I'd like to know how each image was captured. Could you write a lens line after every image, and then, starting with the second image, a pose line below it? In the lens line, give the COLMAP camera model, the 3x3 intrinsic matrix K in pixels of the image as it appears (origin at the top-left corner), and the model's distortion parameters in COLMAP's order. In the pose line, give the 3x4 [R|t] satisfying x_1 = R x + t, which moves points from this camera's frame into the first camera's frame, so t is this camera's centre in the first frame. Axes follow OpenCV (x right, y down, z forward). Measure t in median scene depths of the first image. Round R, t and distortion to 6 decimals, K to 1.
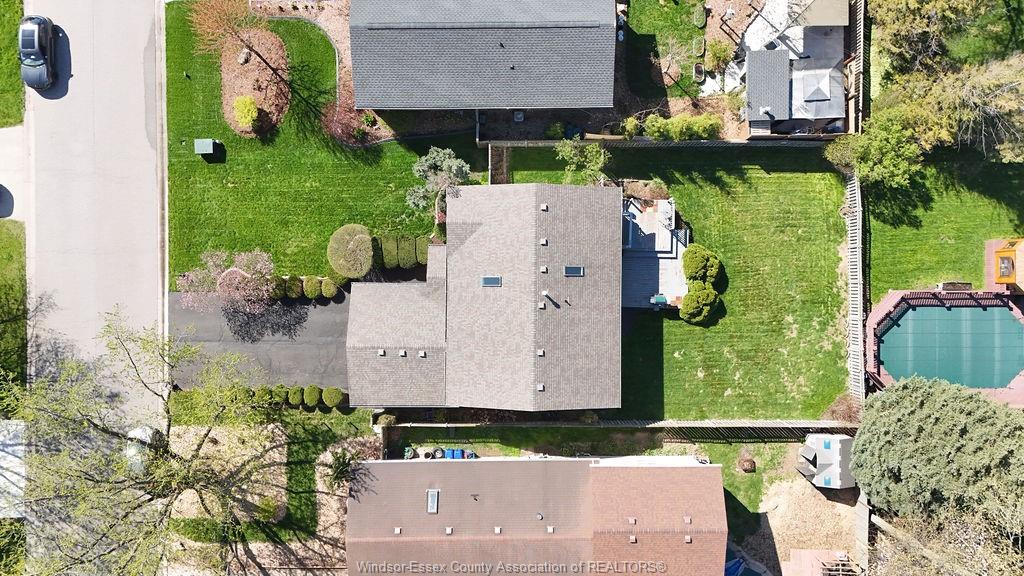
lens RADIAL K [[747.6, 0, 512.0], [0, 747.6, 288.0], [0, 0, 1]] dist [0.081314, -0.094311]
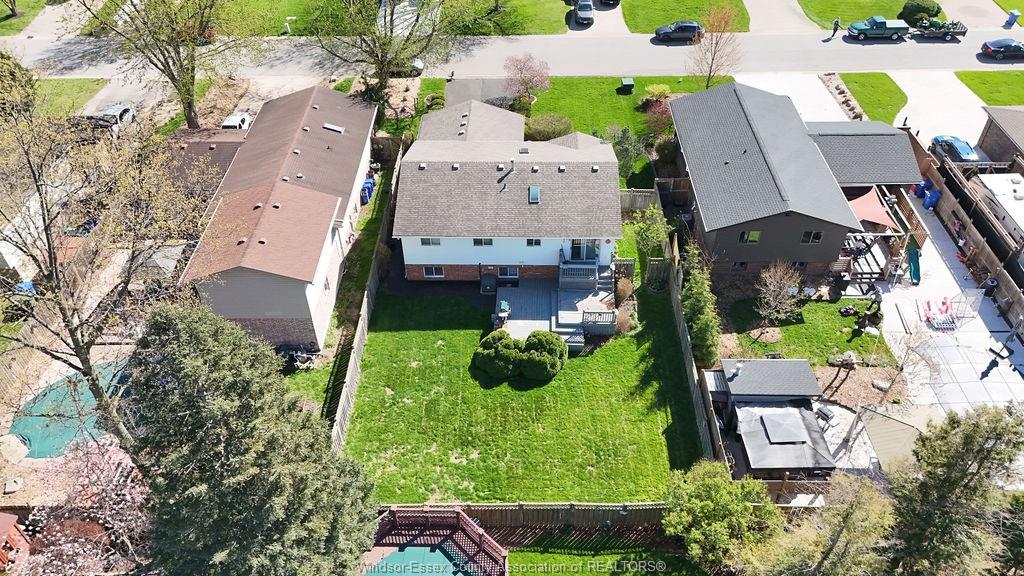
lens RADIAL K [[747.6, 0, 512.0], [0, 747.6, 288.0], [0, 0, 1]] dist [0.081314, -0.094311]
pose [[-0.018424, 0.665849, -0.745859, 0.821340], [-0.999690, 0.000215, 0.024886, -0.015919], [0.016731, 0.746087, 0.665638, 0.375608]]
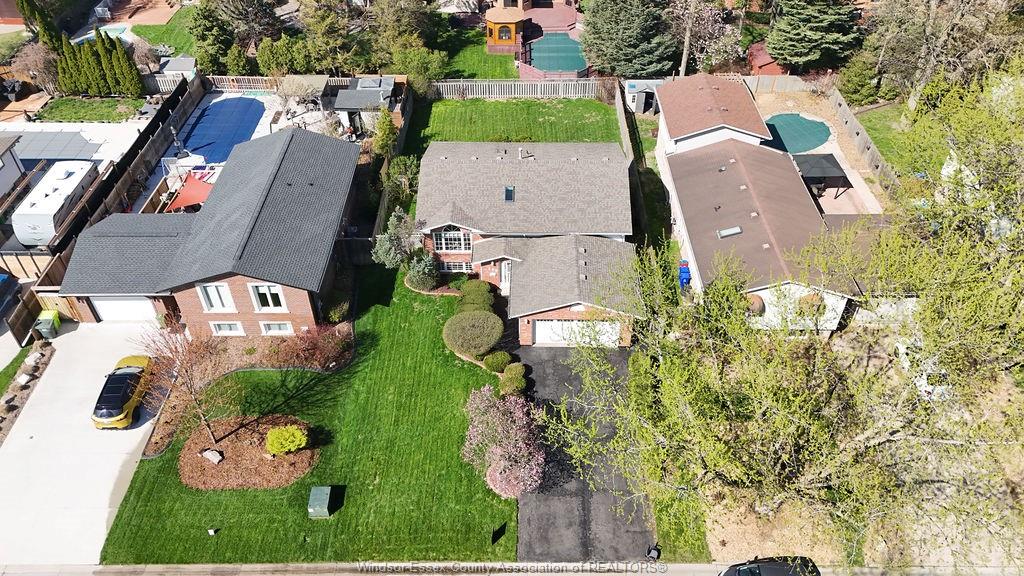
lens RADIAL K [[747.6, 0, 512.0], [0, 747.6, 288.0], [0, 0, 1]] dist [0.081314, -0.094311]
pose [[0.012018, -0.659956, 0.751208, -0.807808], [0.999926, 0.009315, -0.007814, 0.002583], [-0.001840, 0.751246, 0.660019, 0.361605]]
